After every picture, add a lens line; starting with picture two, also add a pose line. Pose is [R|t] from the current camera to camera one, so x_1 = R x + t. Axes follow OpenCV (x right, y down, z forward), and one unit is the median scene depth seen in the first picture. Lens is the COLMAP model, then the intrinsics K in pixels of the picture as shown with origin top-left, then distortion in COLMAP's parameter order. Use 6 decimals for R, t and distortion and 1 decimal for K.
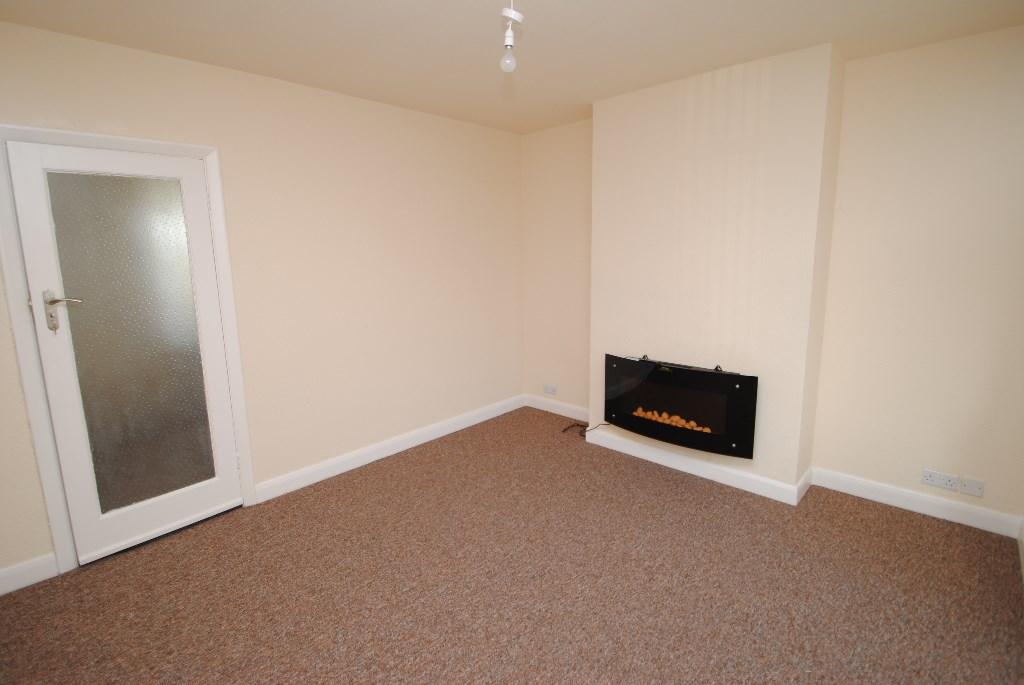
lens RADIAL K [[494.1, 0, 511.4], [0, 494.1, 328.9], [0, 0, 1]] dist [-0.001516, -0.000370]
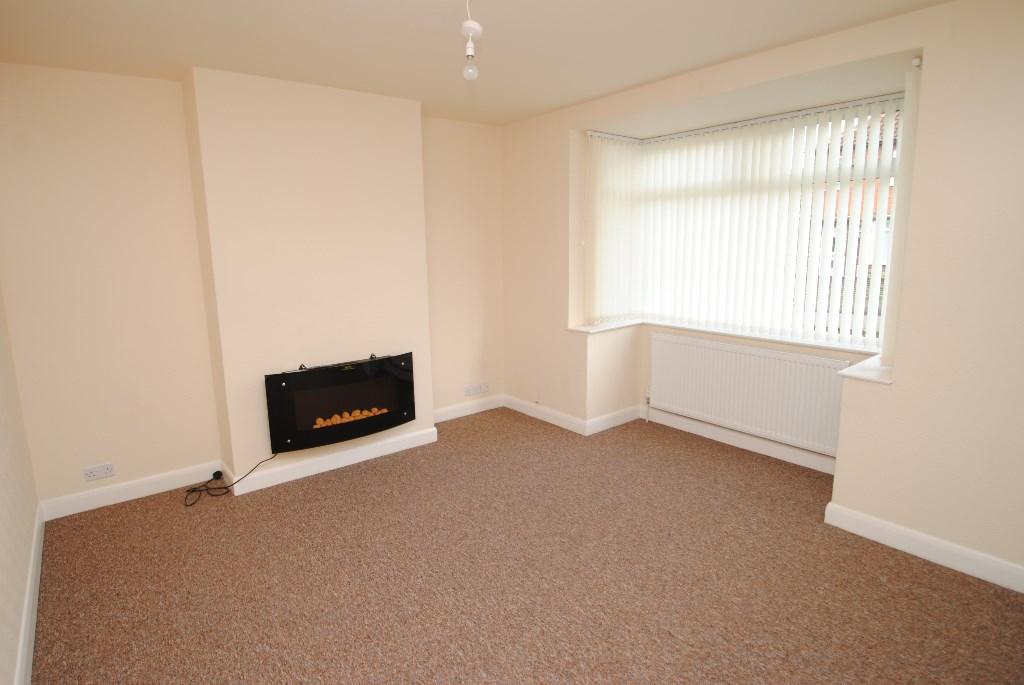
lens RADIAL K [[531.8, 0, 511.3], [0, 531.8, 328.8], [0, 0, 1]] dist [0.000742, 0.000013]
pose [[0.145509, -0.147411, 0.978313, -0.702676], [0.171026, 0.977699, 0.121881, -0.074036], [-0.974463, 0.149582, 0.167475, 0.477082]]
